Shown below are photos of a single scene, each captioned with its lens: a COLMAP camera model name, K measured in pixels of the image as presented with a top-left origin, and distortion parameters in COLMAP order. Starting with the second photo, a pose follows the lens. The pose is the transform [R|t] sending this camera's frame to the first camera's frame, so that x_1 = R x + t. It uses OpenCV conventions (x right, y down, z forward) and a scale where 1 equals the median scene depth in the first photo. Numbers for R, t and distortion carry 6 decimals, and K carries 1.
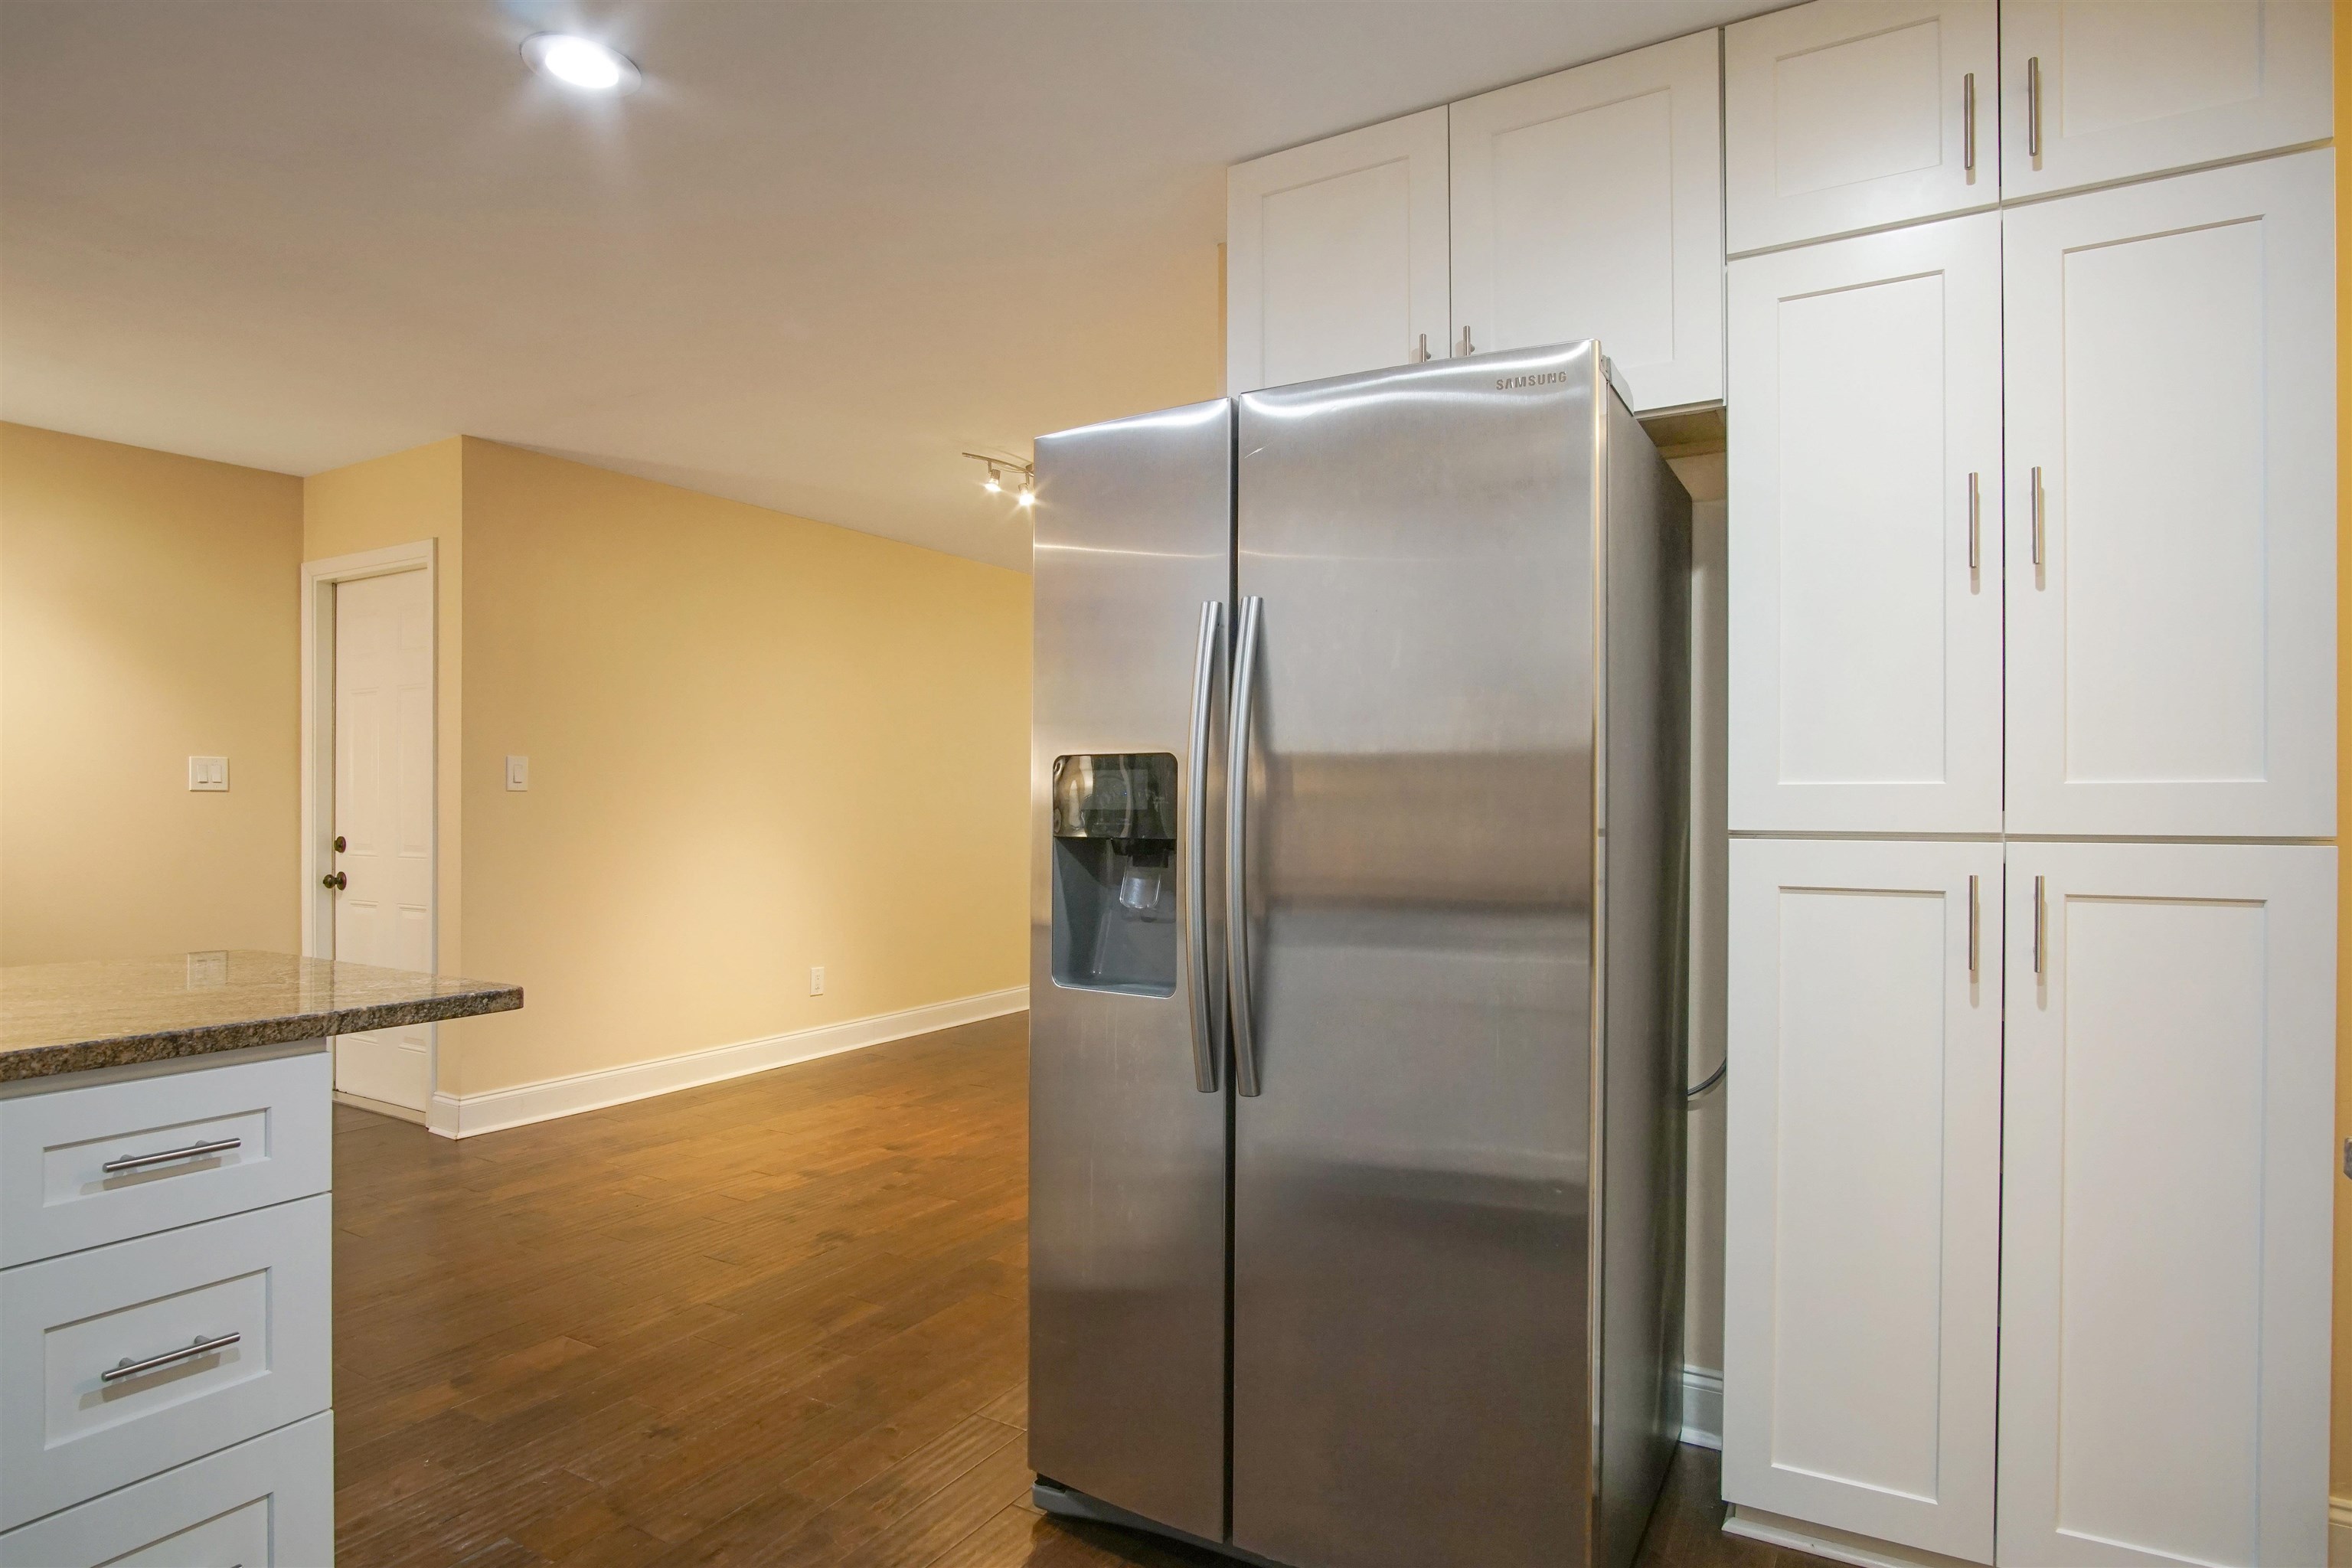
lens RADIAL K [[1296.2, 0, 1090.2], [0, 1296.2, 807.4], [0, 0, 1]] dist [-0.032875, 0.012049]
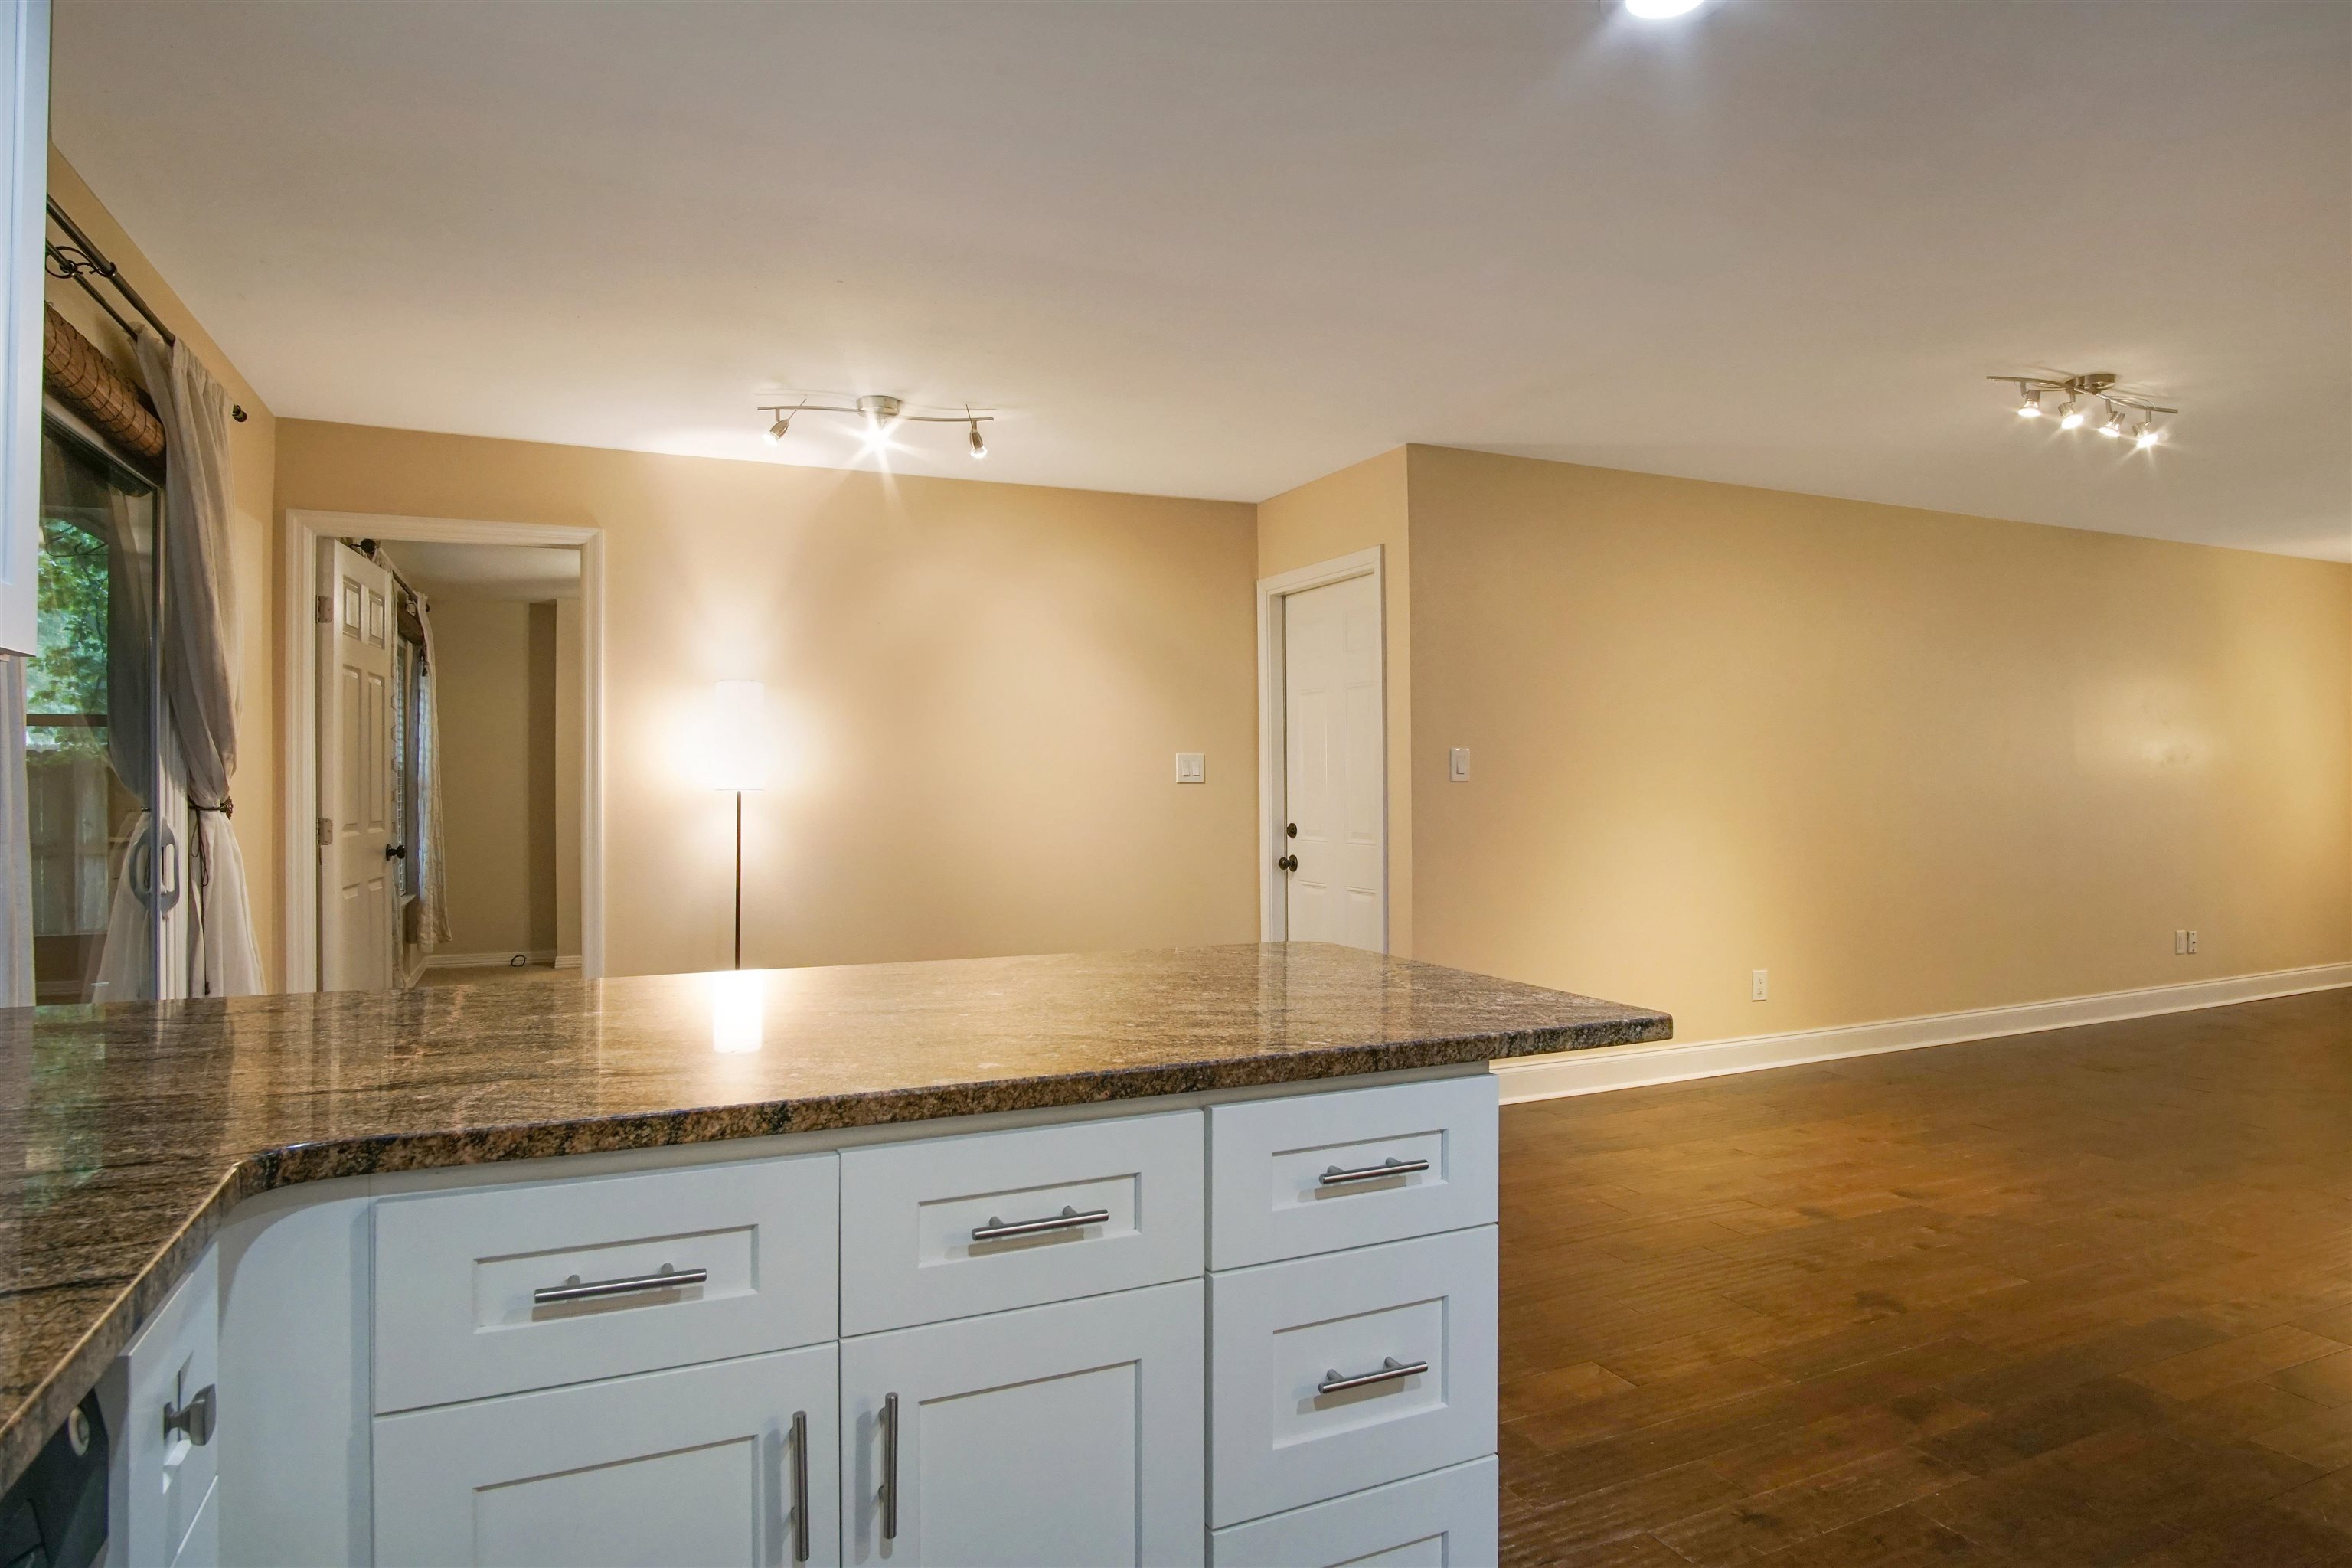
lens RADIAL K [[1262.9, 0, 1172.7], [0, 1262.9, 779.0], [0, 0, 1]] dist [-0.031490, 0.008546]
pose [[0.841859, -0.008661, -0.539628, -0.134757], [0.003908, 0.999943, -0.009953, -0.008245], [0.539684, 0.006270, 0.841845, 0.042657]]
